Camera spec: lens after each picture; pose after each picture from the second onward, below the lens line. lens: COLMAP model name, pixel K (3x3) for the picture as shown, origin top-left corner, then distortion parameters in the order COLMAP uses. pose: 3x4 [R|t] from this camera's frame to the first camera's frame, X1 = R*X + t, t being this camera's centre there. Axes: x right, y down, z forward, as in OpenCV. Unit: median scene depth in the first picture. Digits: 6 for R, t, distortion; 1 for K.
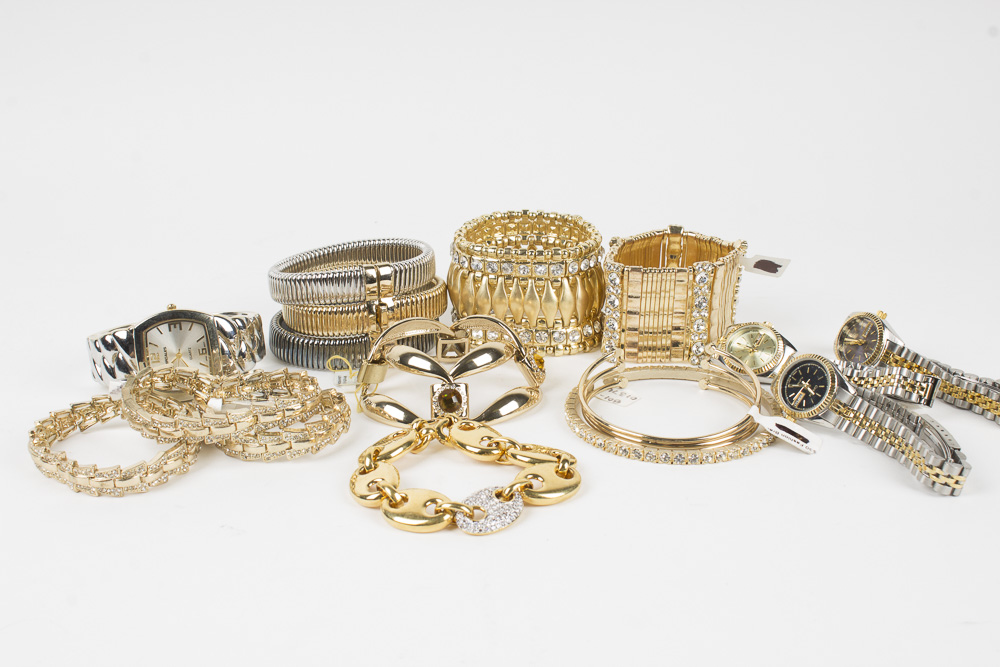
lens RADIAL K [[1309.1, 0, 486.1], [0, 1309.1, 300.6], [0, 0, 1]] dist [0.159506, 0.000000]
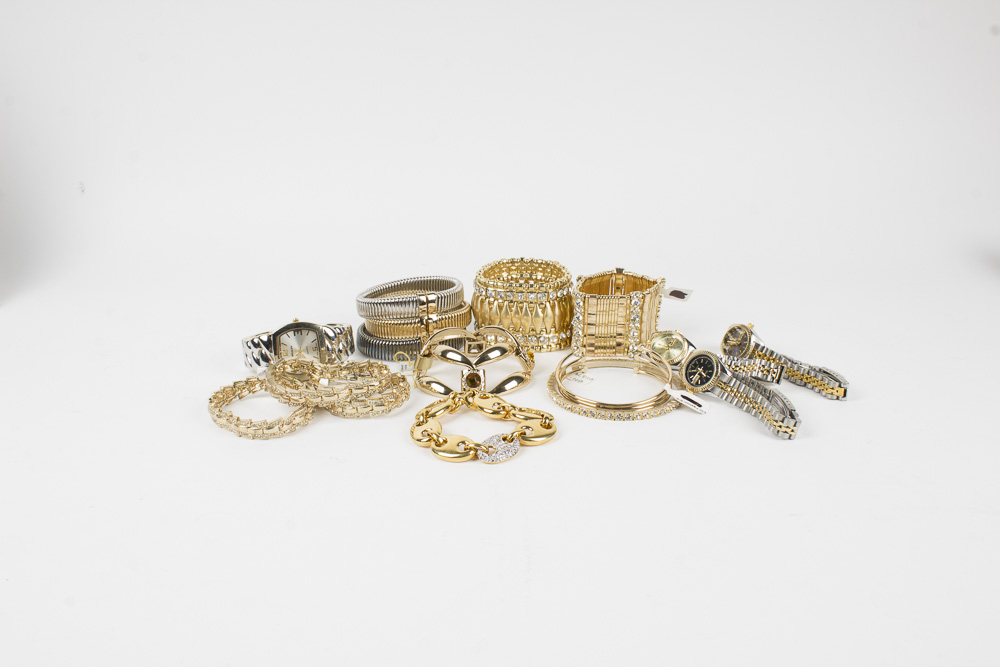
lens RADIAL K [[978.8, 0, 500.8], [0, 978.8, 328.9], [0, 0, 1]] dist [0.045849, 0.000000]
pose [[0.999994, 0.000770, 0.003412, 0.000979], [-0.000811, 0.999928, 0.012010, 0.000814], [-0.003402, -0.012013, 0.999922, -0.161666]]
